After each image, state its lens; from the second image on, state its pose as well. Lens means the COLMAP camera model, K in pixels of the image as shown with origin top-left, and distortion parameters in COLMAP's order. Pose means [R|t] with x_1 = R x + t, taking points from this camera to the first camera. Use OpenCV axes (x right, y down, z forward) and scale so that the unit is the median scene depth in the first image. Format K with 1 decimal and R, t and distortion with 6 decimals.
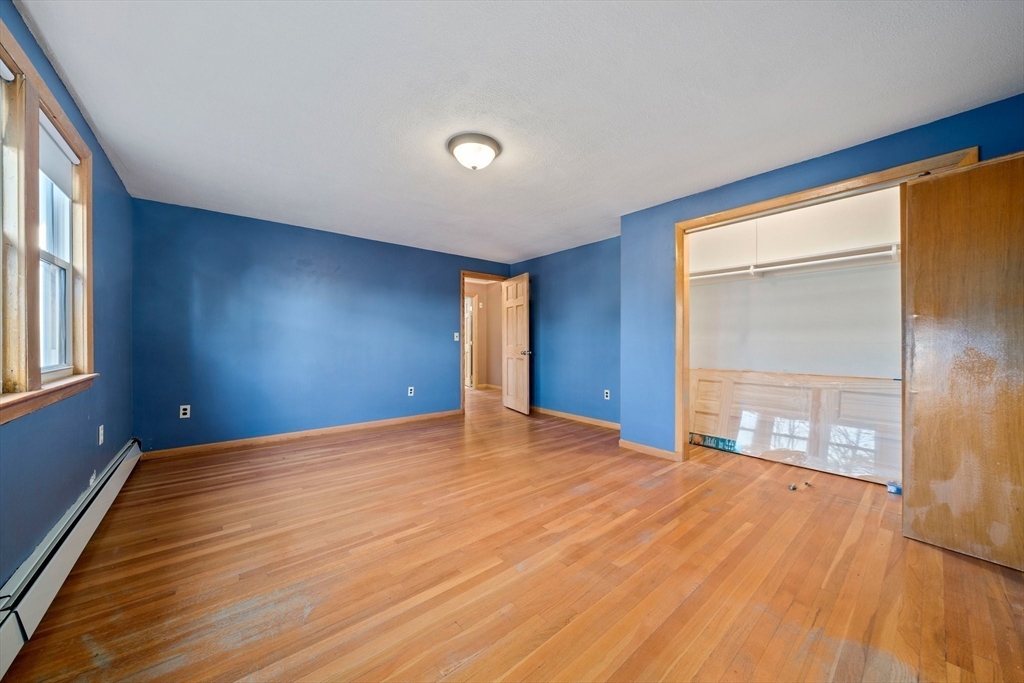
lens RADIAL K [[353.9, 0, 511.3], [0, 353.9, 345.3], [0, 0, 1]] dist [-0.008829, 0.000141]
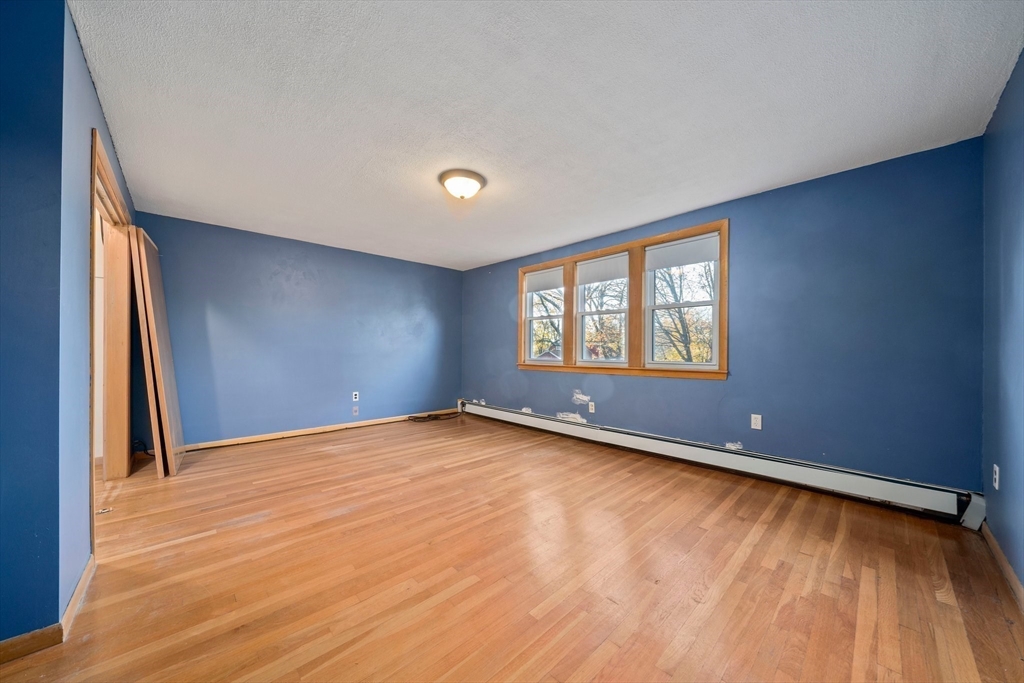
lens RADIAL K [[353.9, 0, 510.2], [0, 353.9, 343.1], [0, 0, 1]] dist [-0.008829, 0.000141]
pose [[-0.997983, -0.004885, -0.063290, -0.181027], [-0.004858, 0.999988, -0.000587, -0.025275], [0.063292, -0.000278, -0.997995, 2.073032]]
